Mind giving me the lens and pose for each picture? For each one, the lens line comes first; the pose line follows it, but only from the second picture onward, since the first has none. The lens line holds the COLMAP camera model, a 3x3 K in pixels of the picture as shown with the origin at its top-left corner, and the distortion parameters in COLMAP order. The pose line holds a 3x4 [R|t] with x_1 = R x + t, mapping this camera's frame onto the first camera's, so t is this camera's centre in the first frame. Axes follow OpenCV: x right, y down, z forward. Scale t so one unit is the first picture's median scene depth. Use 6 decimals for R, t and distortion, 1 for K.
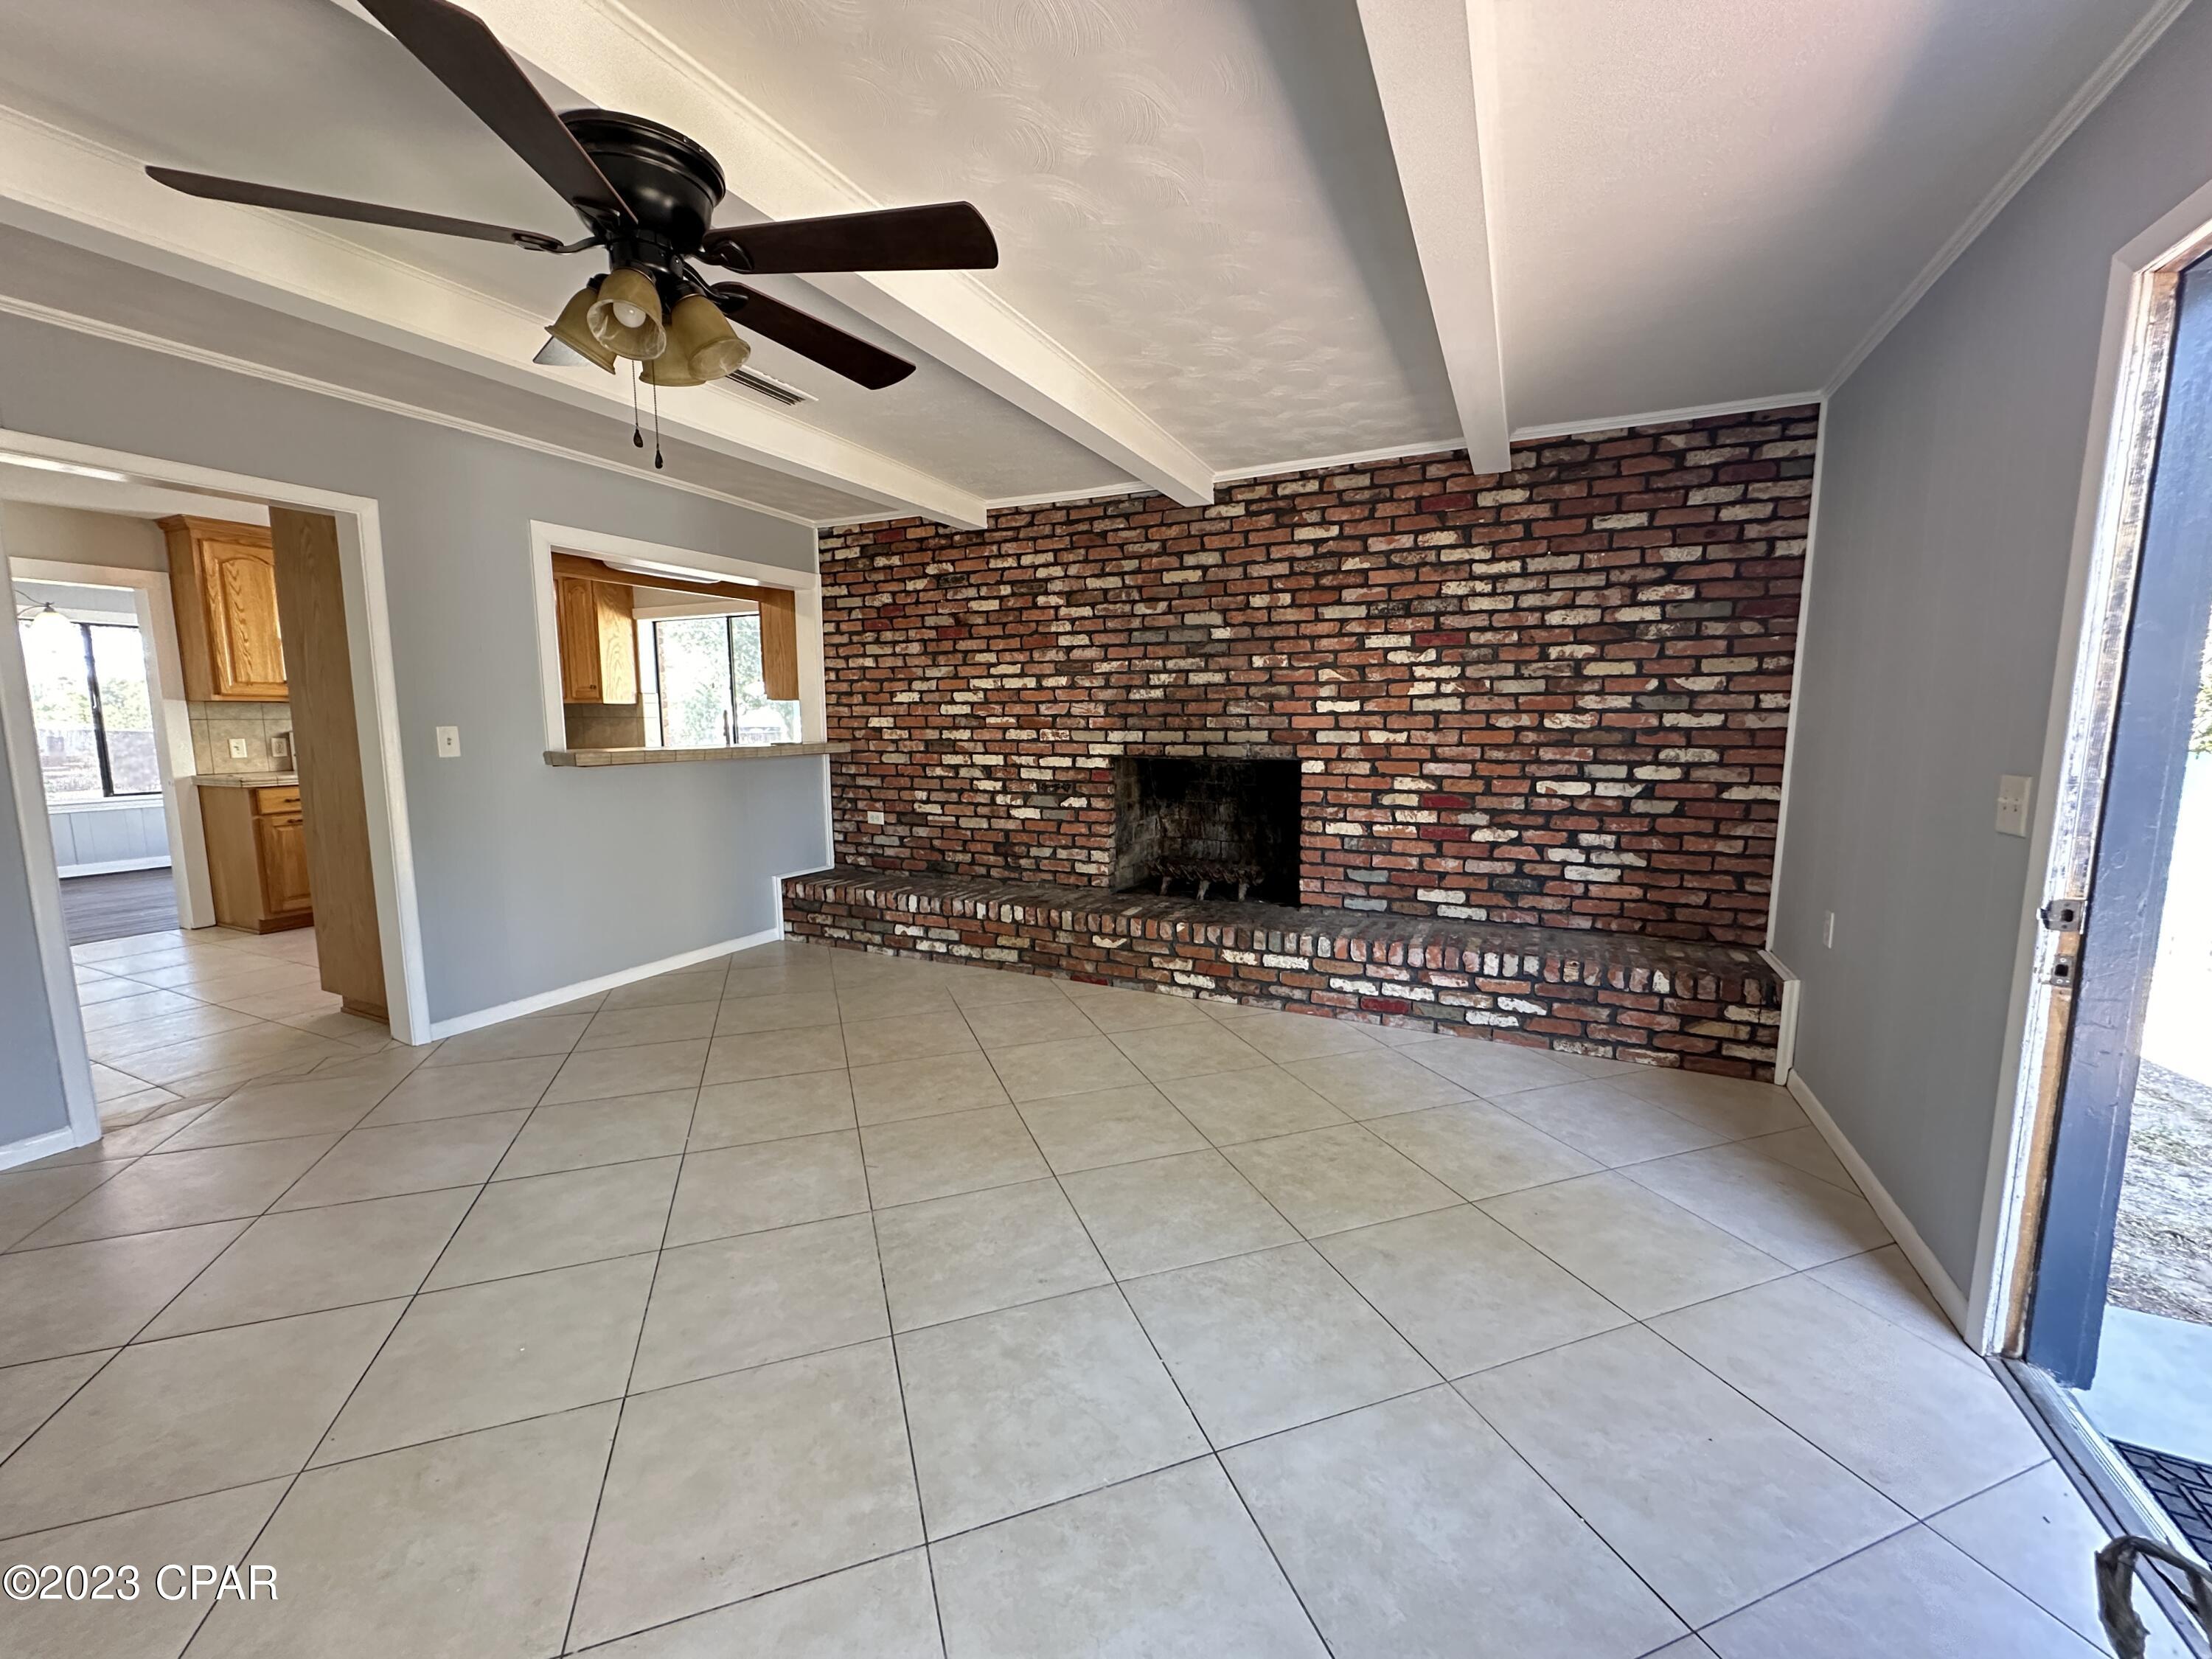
lens RADIAL K [[885.4, 0, 1106.0], [0, 885.4, 829.5], [0, 0, 1]] dist [-0.003029, -0.000073]
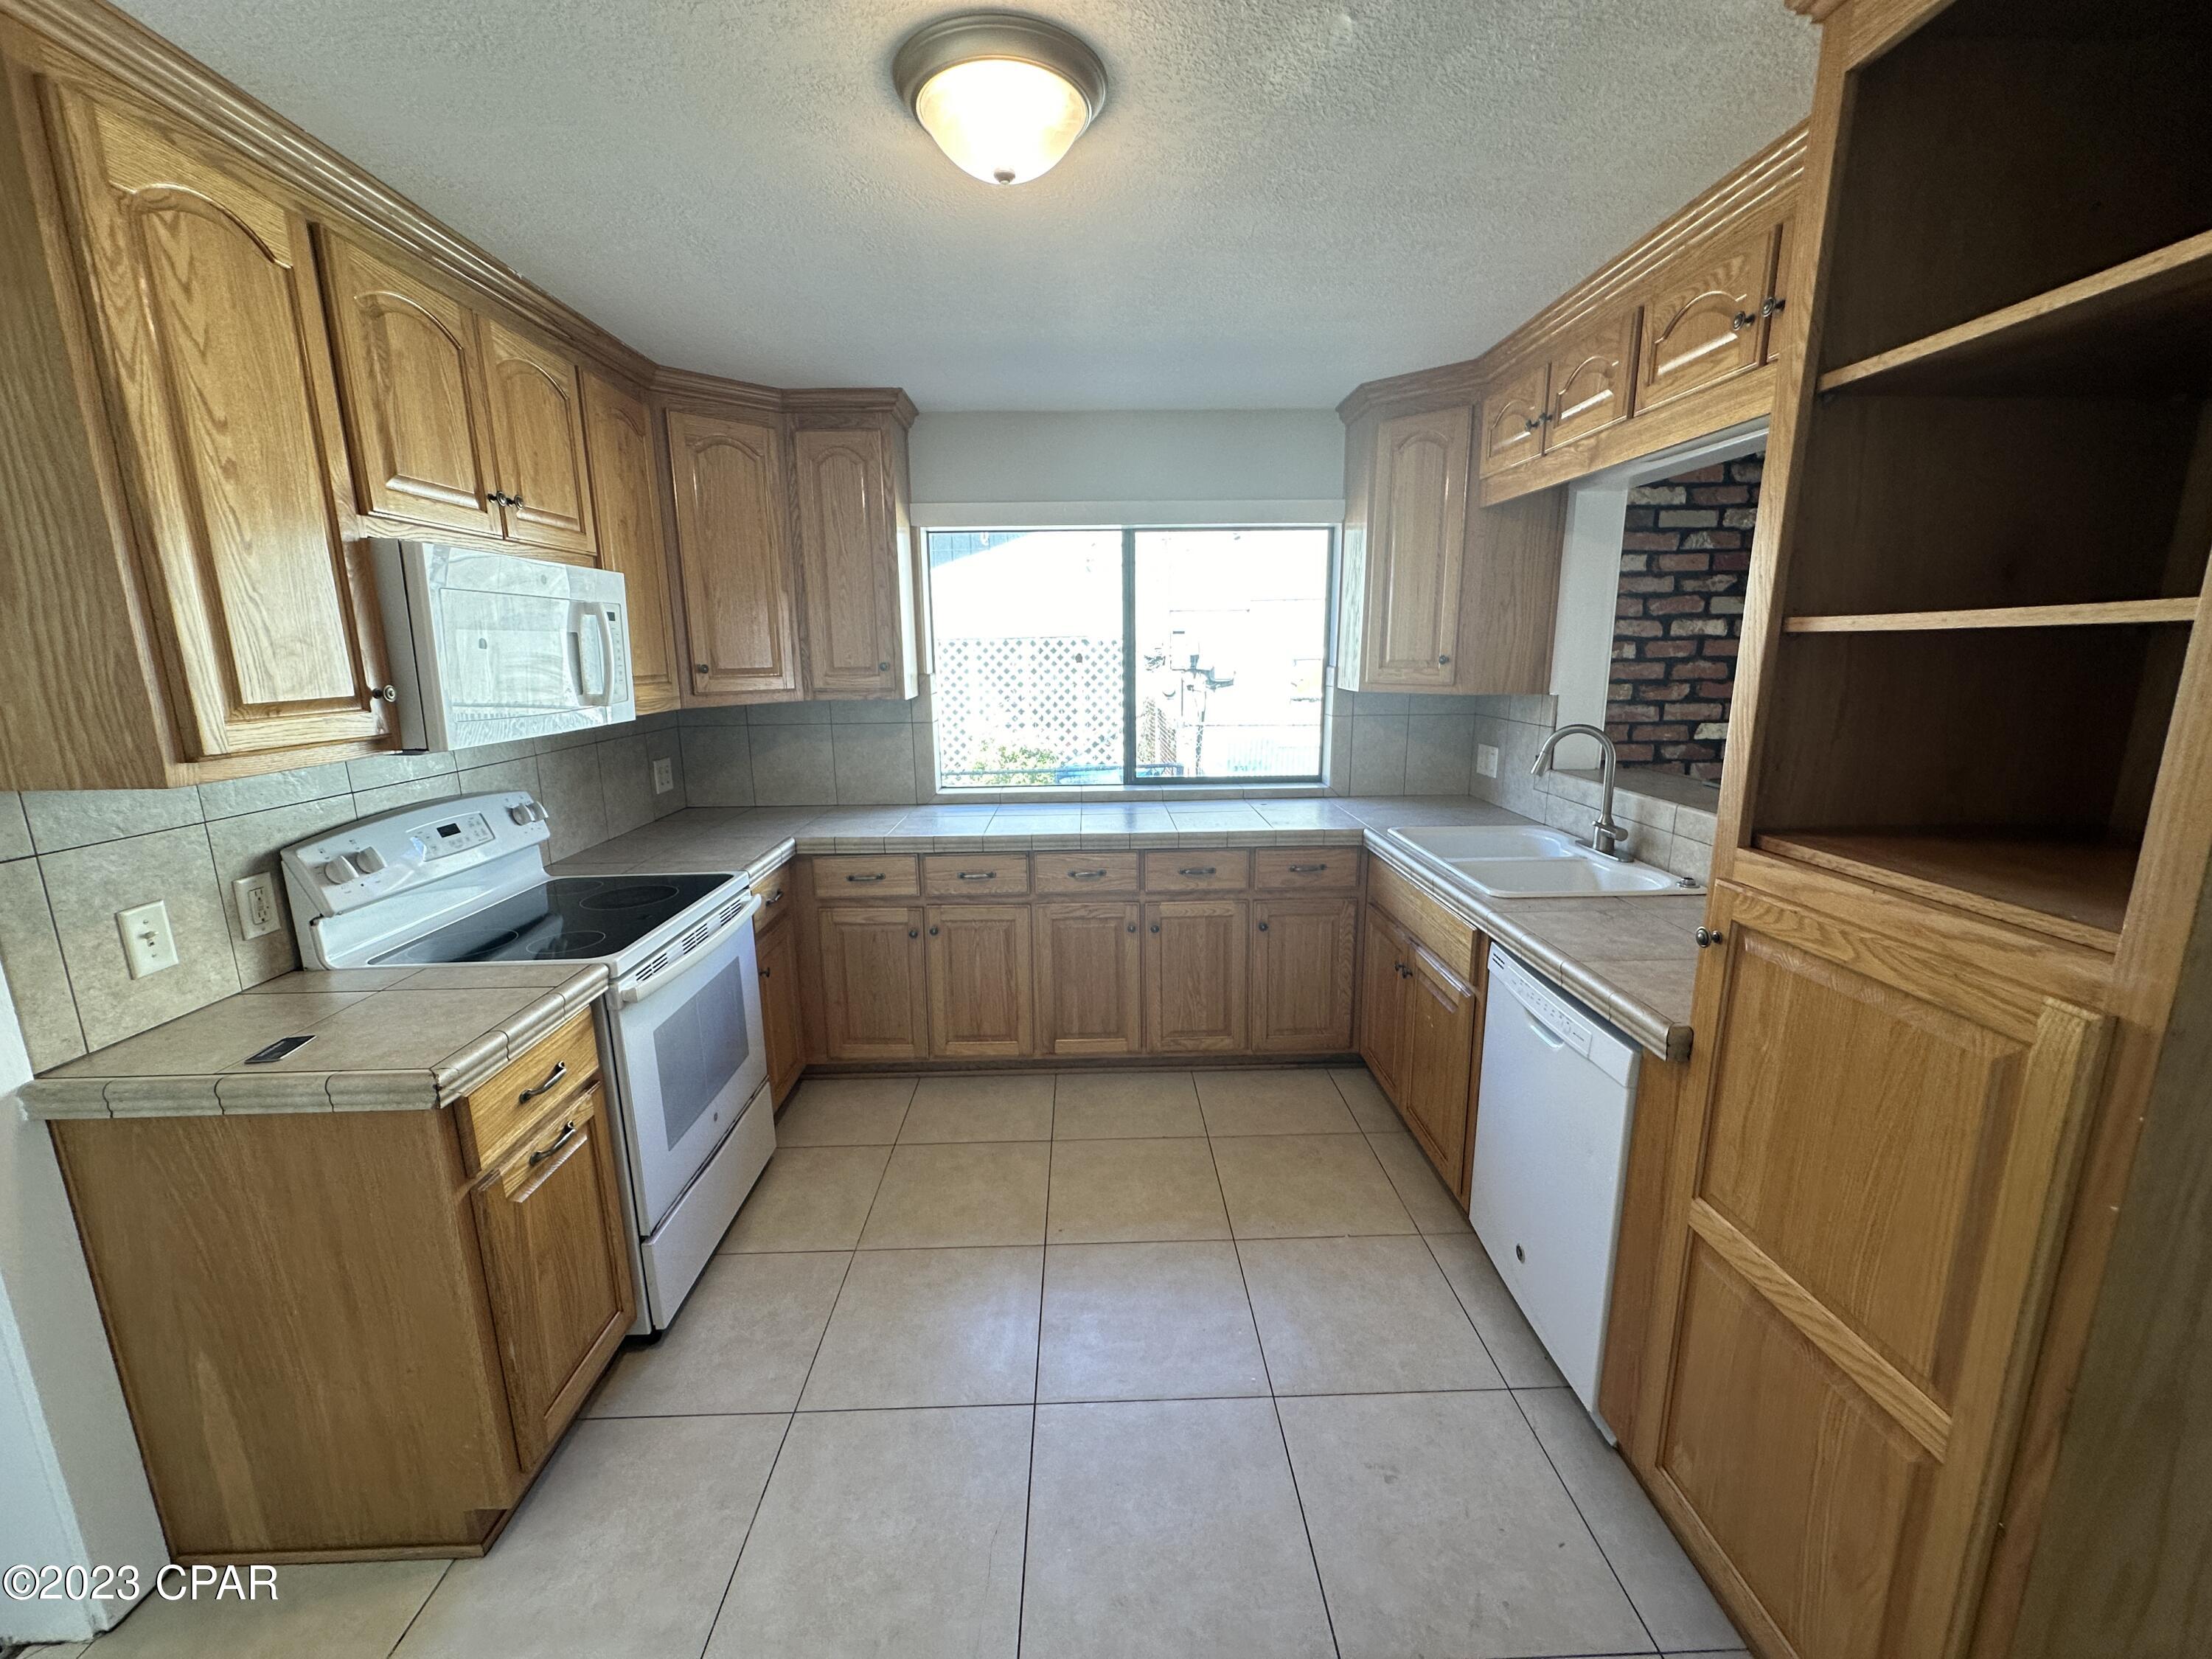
lens RADIAL K [[885.4, 0, 1106.0], [0, 885.4, 829.5], [0, 0, 1]] dist [-0.003029, -0.000073]
pose [[0.891971, -0.102560, 0.440305, -0.871687], [0.069771, 0.993488, 0.090071, -0.136011], [-0.446675, -0.049620, 0.893319, 0.647814]]
